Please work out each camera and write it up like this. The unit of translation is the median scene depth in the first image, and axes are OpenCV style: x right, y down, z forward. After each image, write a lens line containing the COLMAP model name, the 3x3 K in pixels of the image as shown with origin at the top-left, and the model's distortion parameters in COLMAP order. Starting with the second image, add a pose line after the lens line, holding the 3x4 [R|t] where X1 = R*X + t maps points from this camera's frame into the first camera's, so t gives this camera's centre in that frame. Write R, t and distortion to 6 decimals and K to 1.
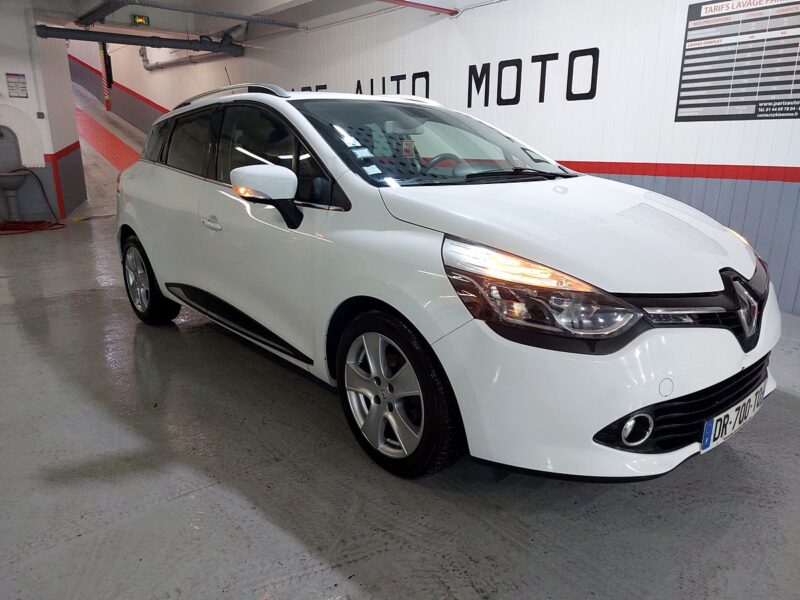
lens RADIAL K [[613.3, 0, 404.3], [0, 613.3, 301.5], [0, 0, 1]] dist [0.069196, -0.051535]
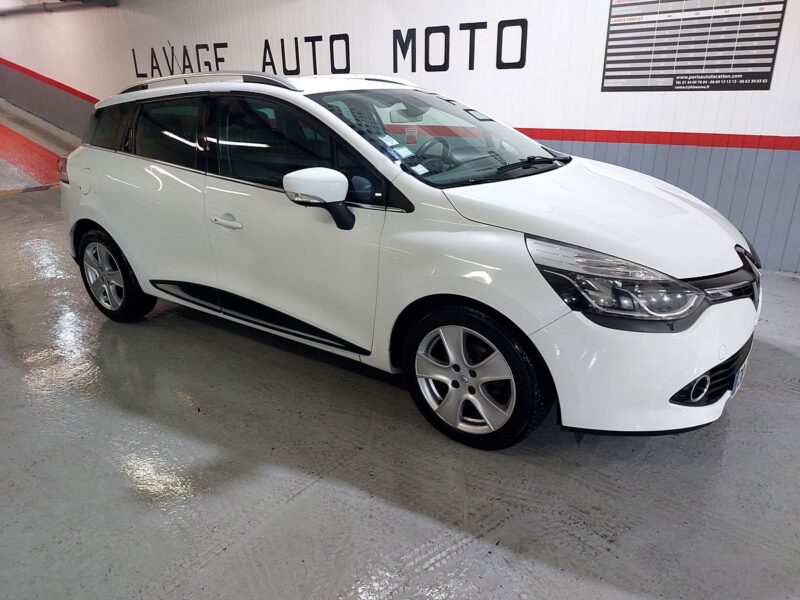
lens RADIAL K [[613.3, 0, 404.3], [0, 613.3, 301.5], [0, 0, 1]] dist [0.069196, -0.051535]
pose [[0.972206, -0.092053, 0.215271, -0.212165], [0.073067, 0.992834, 0.094563, -0.058836], [-0.222434, -0.076205, 0.971965, -0.025146]]
